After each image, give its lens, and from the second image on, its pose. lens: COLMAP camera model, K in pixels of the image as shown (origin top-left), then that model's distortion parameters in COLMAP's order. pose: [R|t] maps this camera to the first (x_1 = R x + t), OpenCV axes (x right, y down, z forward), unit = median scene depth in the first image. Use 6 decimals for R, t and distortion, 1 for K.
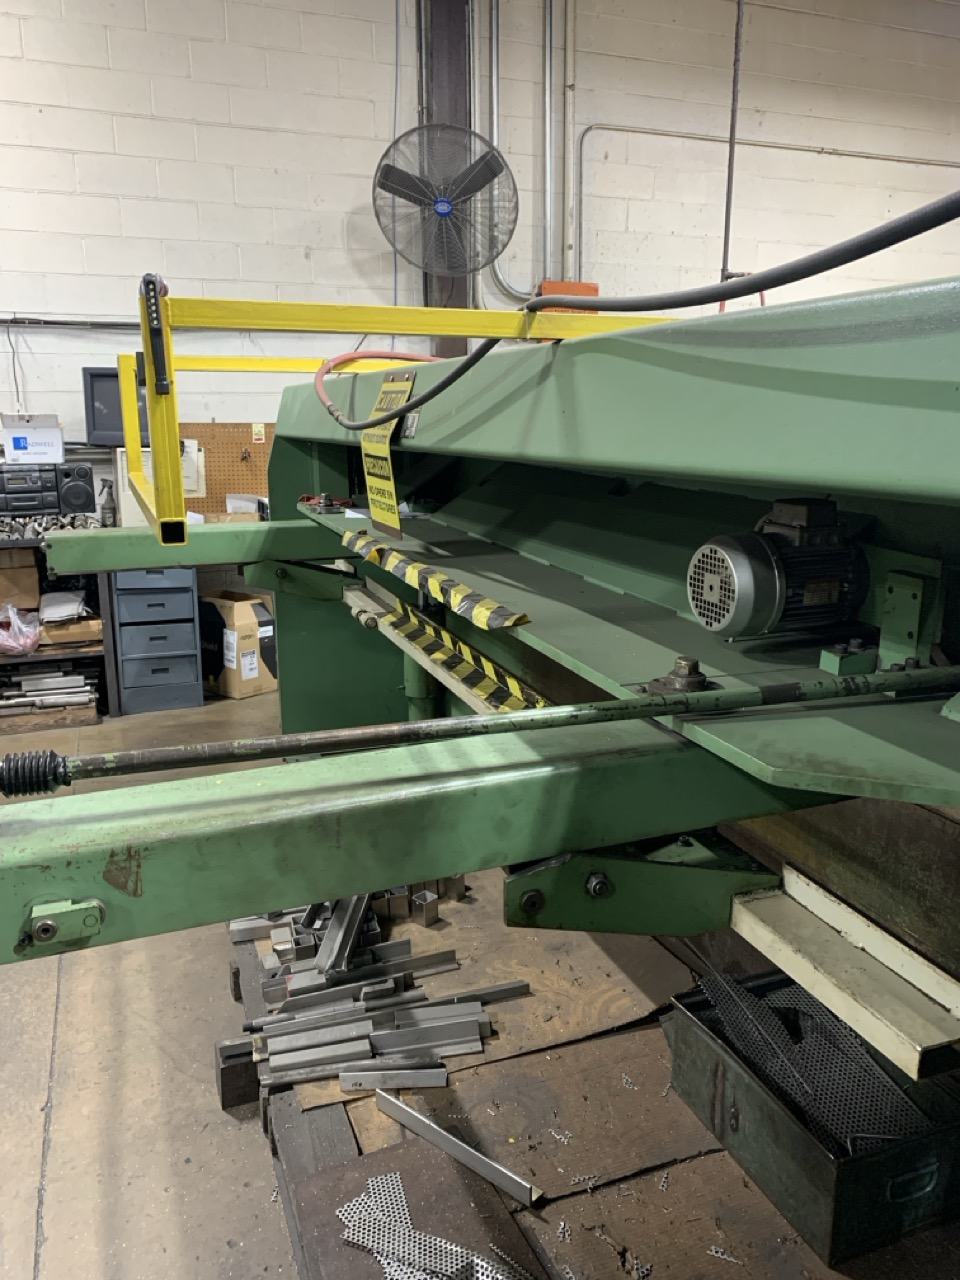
lens RADIAL K [[981.6, 0, 480.4], [0, 981.6, 639.0], [0, 0, 1]] dist [-0.000744, 0.000006]
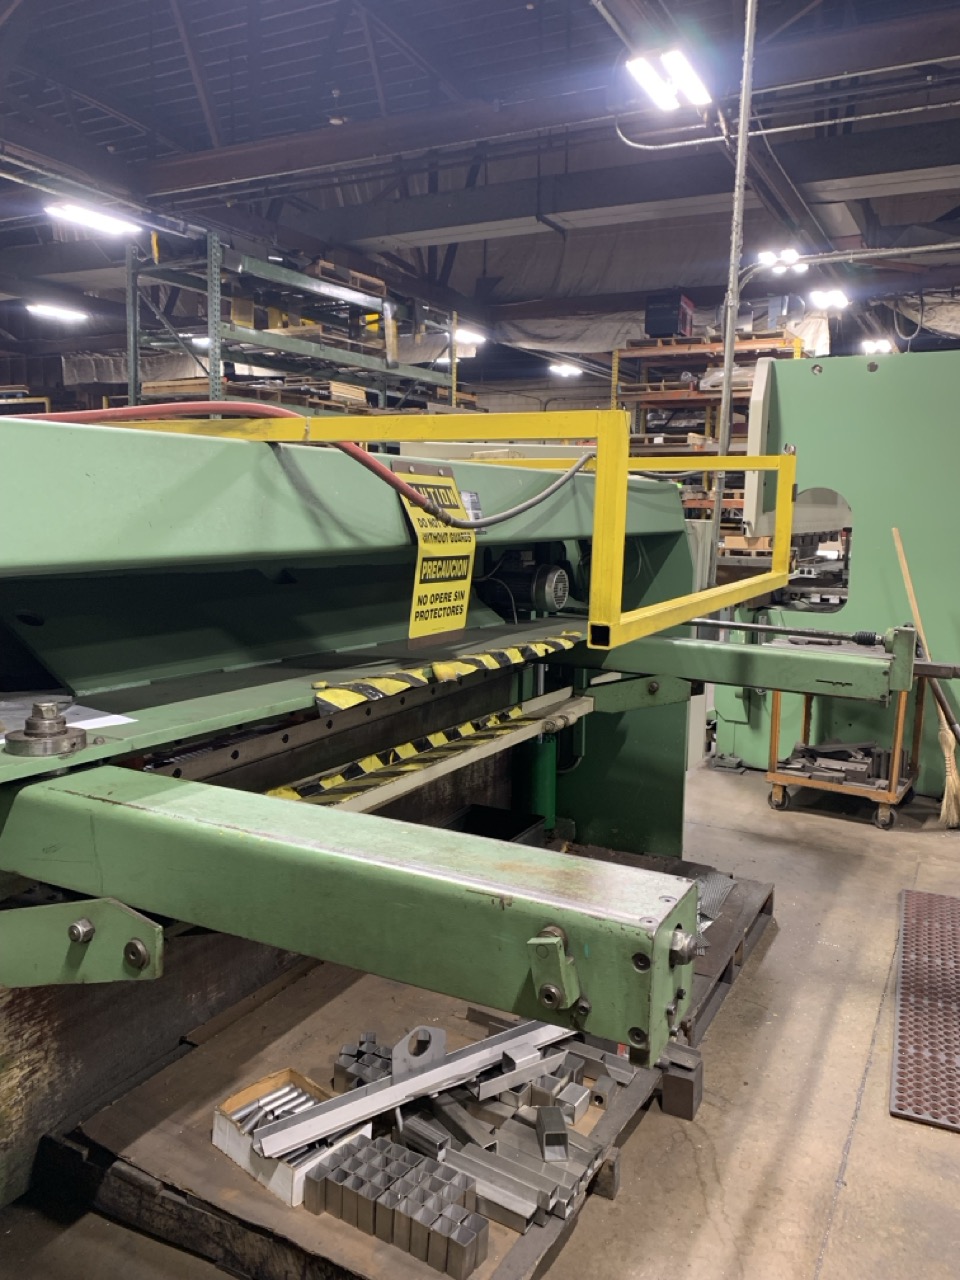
lens RADIAL K [[981.6, 0, 479.9], [0, 981.6, 639.9], [0, 0, 1]] dist [-0.000744, 0.000006]
pose [[-0.663503, -0.115140, 0.739261, -0.934319], [0.150793, 0.947230, 0.282871, -0.432850], [-0.732820, 0.299161, -0.611128, 1.830973]]
